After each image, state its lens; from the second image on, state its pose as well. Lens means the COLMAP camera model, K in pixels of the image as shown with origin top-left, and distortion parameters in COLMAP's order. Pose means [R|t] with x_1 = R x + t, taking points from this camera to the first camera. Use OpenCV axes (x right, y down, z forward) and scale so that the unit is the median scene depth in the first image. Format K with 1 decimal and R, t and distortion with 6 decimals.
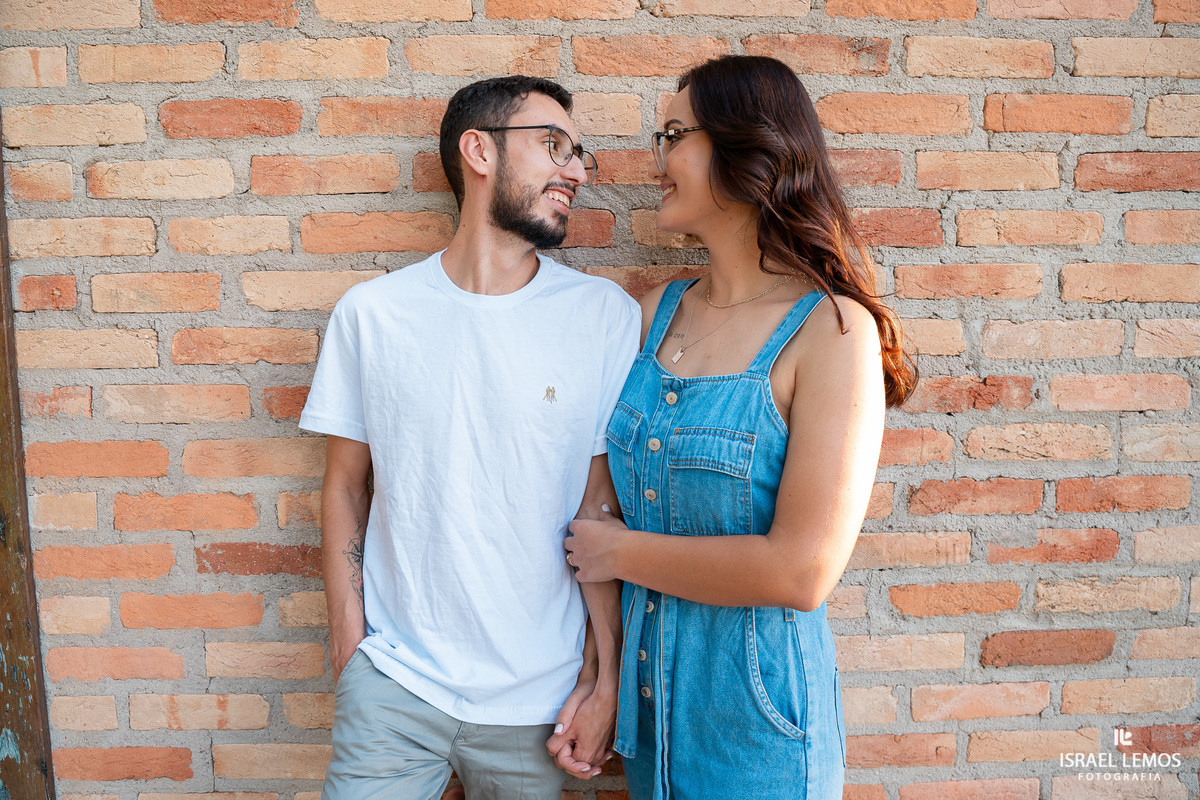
lens RADIAL K [[798.6, 0, 577.2], [0, 798.6, 400.2], [0, 0, 1]] dist [-0.057603, 0.025578]
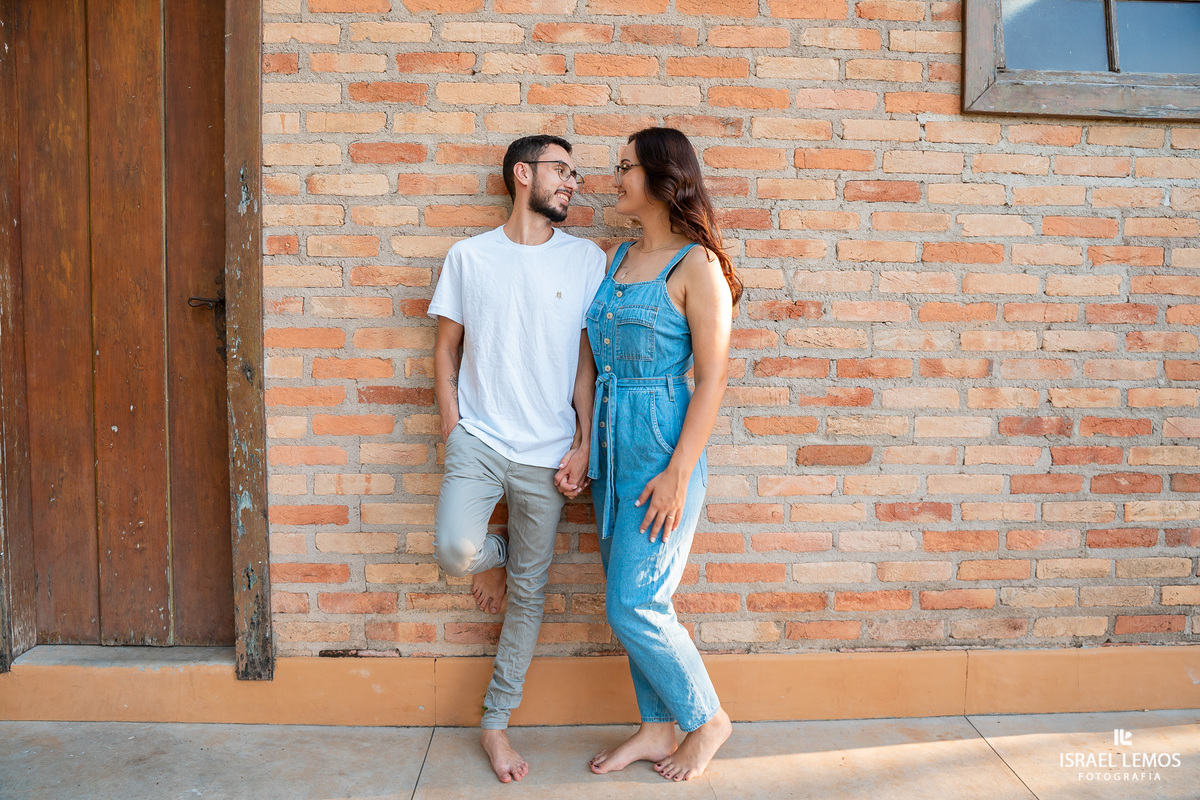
lens RADIAL K [[798.6, 0, 577.2], [0, 798.6, 400.2], [0, 0, 1]] dist [-0.057603, 0.025578]
pose [[0.999800, 0.018459, 0.007707, 0.000956], [-0.018209, 0.999346, -0.031255, 0.272528], [-0.008279, 0.031108, 0.999482, -0.847470]]
